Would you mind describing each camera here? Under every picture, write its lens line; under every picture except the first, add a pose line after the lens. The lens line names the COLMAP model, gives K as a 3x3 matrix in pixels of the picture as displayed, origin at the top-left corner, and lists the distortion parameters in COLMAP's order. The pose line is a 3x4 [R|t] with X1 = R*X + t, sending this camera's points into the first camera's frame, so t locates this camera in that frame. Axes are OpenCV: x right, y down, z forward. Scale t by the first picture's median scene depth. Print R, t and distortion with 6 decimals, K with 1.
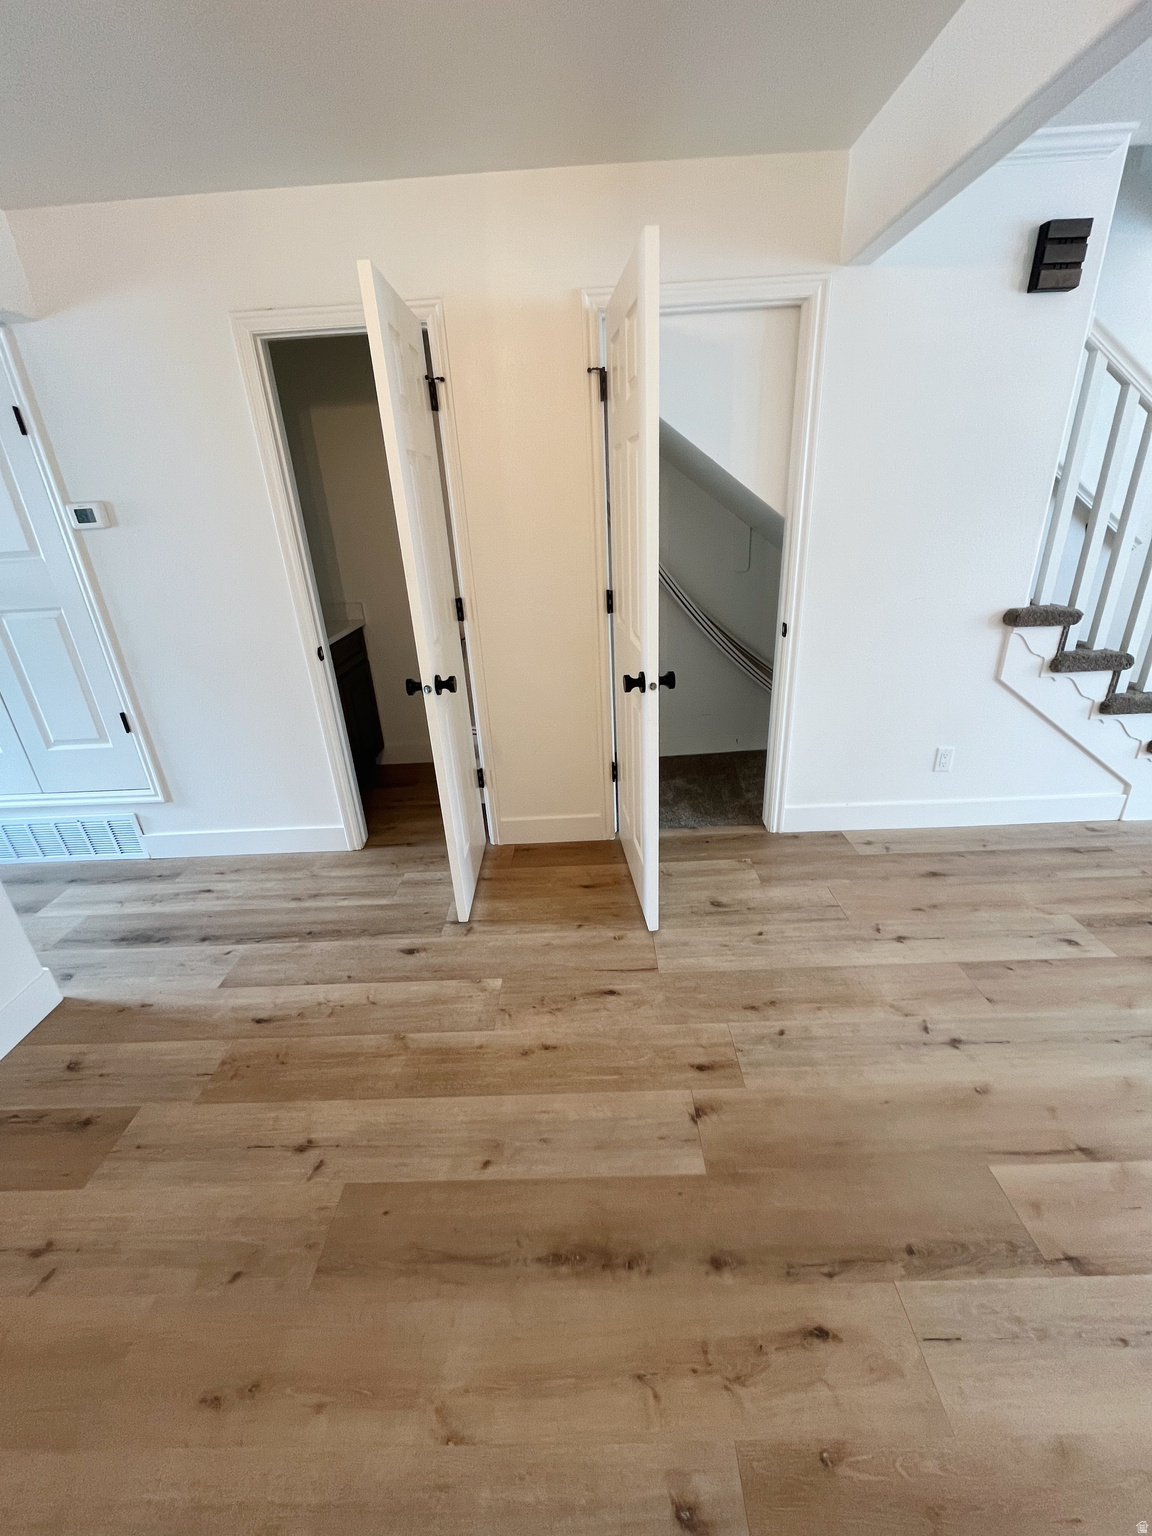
lens RADIAL K [[625.1, 0, 574.8], [0, 625.1, 766.1], [0, 0, 1]] dist [-0.001899, -0.000252]
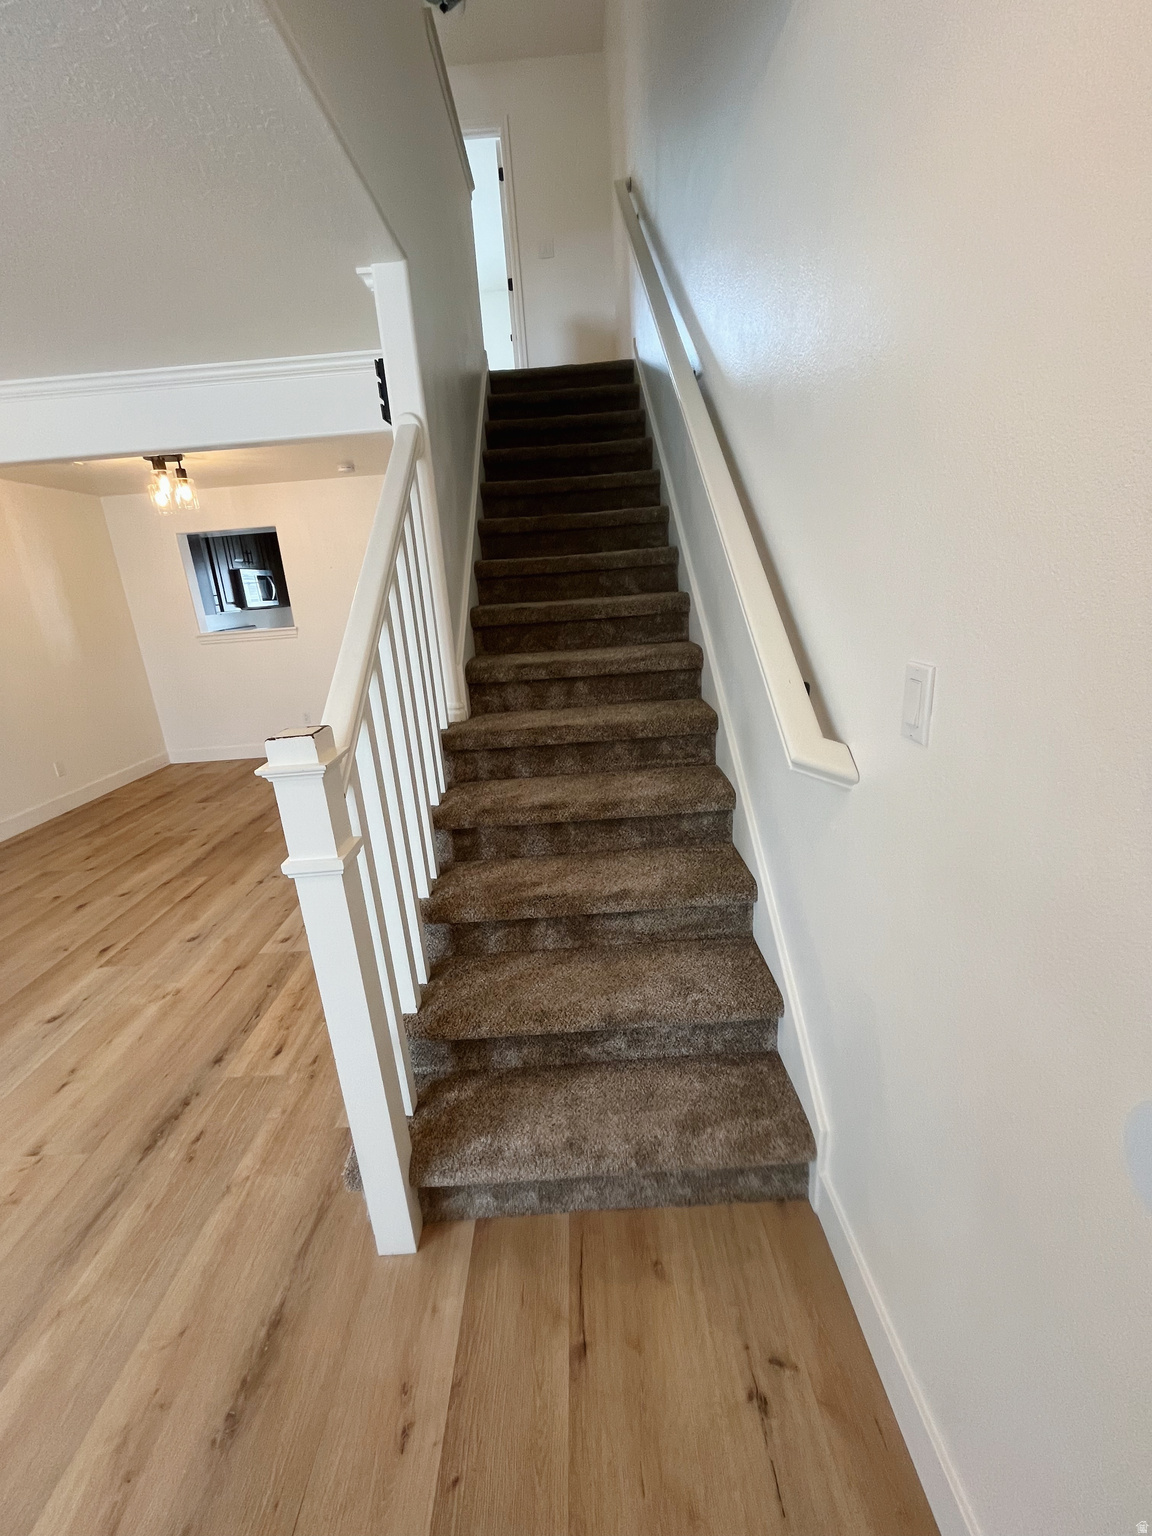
lens RADIAL K [[625.1, 0, 574.8], [0, 625.1, 766.1], [0, 0, 1]] dist [-0.001899, -0.000252]
pose [[0.017723, 0.337035, -0.941325, 2.171855], [-0.329270, 0.890923, 0.312790, -0.744637], [0.944070, 0.304406, 0.126765, 1.464338]]
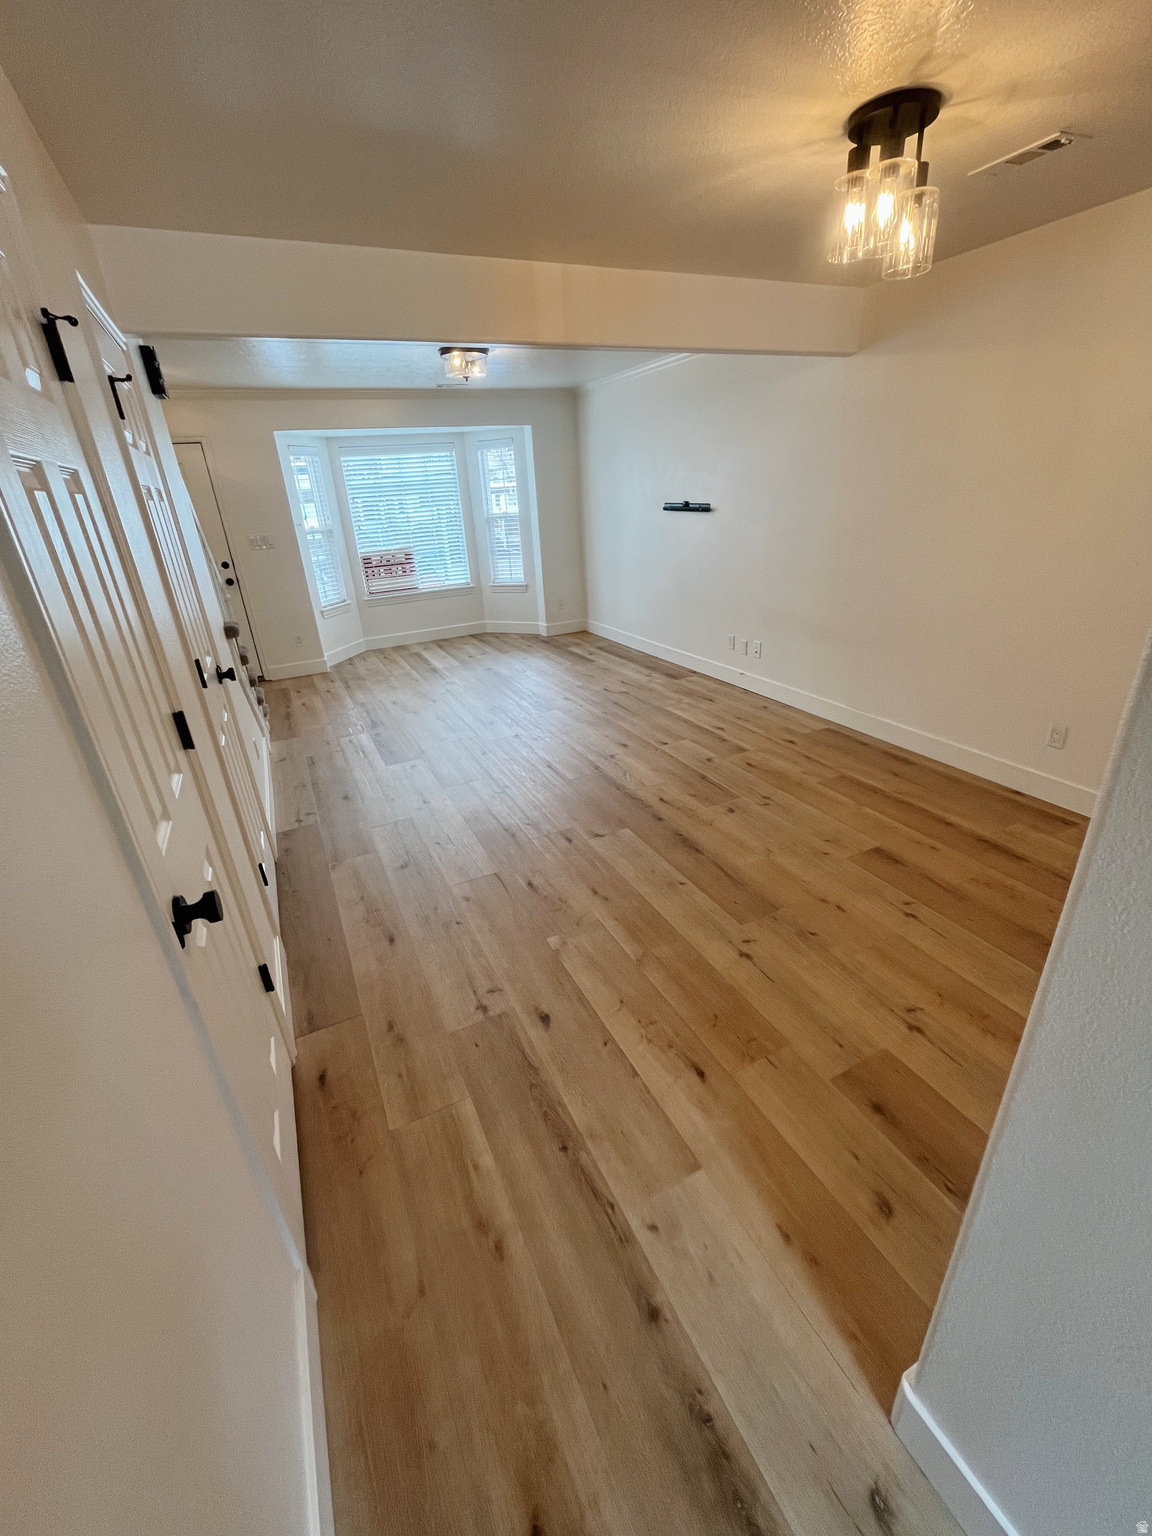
lens RADIAL K [[625.1, 0, 574.8], [0, 625.1, 766.1], [0, 0, 1]] dist [-0.001899, -0.000252]
pose [[-0.440474, -0.294201, 0.848191, -1.118353], [0.425445, 0.763553, 0.485782, -0.469361], [-0.790556, 0.574833, -0.211158, 1.141015]]
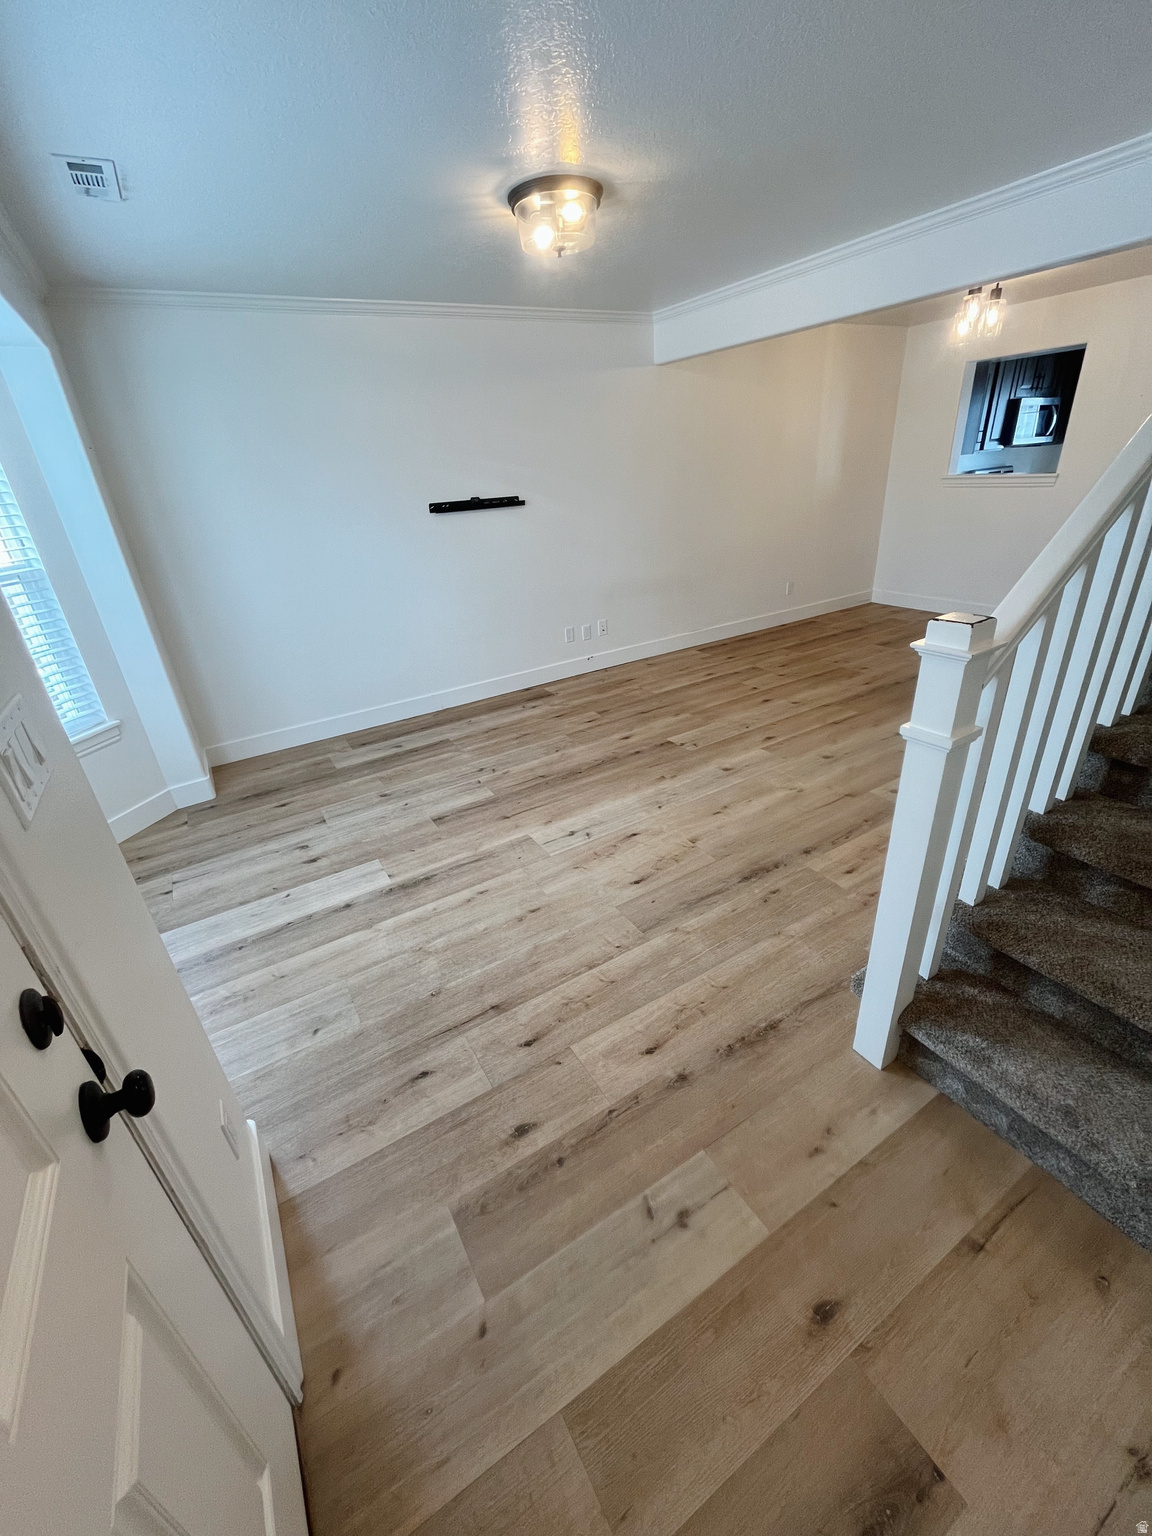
lens RADIAL K [[625.1, 0, 574.8], [0, 625.1, 766.1], [0, 0, 1]] dist [-0.001899, -0.000252]
pose [[-0.846900, 0.328704, -0.417987, 2.263645], [-0.099216, 0.674574, 0.731509, -0.834495], [0.522413, 0.660986, -0.538685, 1.524511]]
